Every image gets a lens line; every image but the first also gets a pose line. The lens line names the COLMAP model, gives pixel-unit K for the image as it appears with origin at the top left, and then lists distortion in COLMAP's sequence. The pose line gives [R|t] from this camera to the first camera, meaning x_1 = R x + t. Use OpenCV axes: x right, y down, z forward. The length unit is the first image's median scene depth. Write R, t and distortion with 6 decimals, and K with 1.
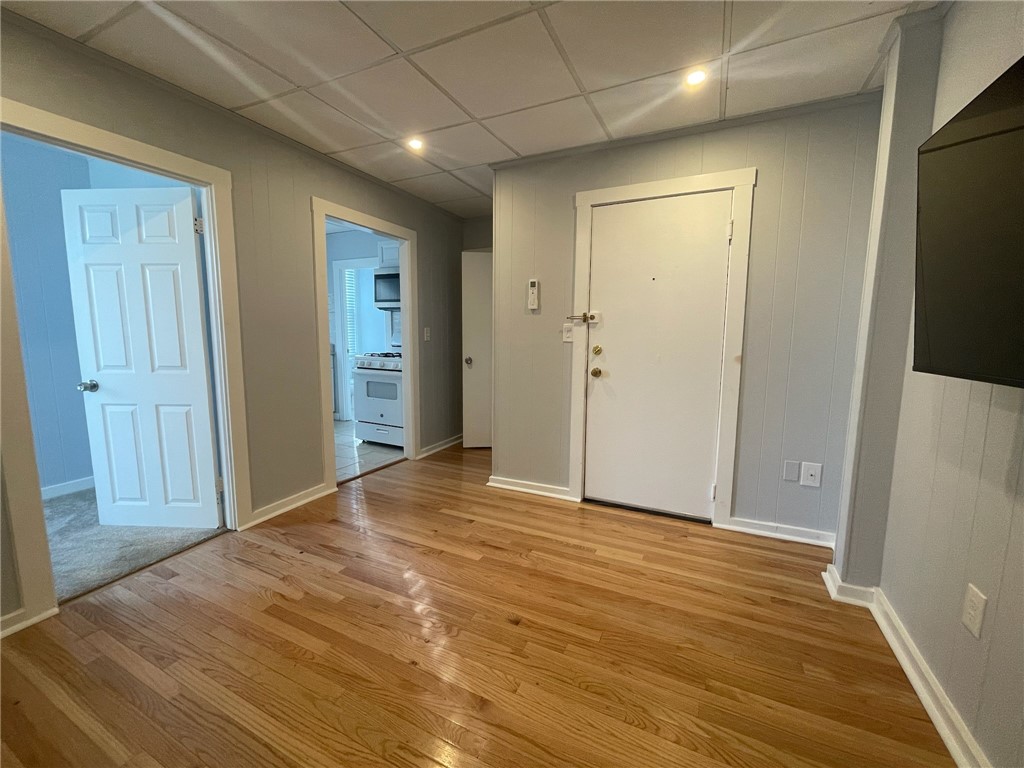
lens RADIAL K [[412.1, 0, 512.0], [0, 412.1, 384.0], [0, 0, 1]] dist [0.000855, -0.000086]
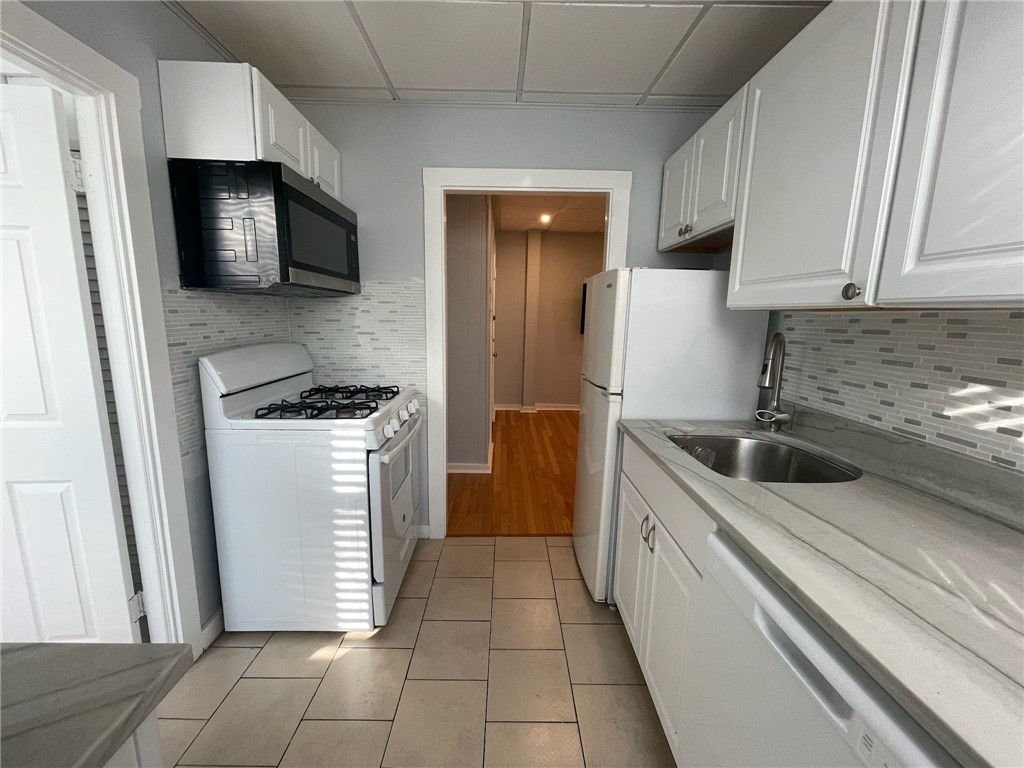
lens RADIAL K [[413.7, 0, 512.0], [0, 413.7, 384.0], [0, 0, 1]] dist [0.000153, 0.000093]
pose [[-0.448940, -0.162245, 0.878709, -0.856975], [0.089882, 0.970191, 0.225058, -0.183245], [-0.889030, 0.180018, -0.420974, 1.186912]]
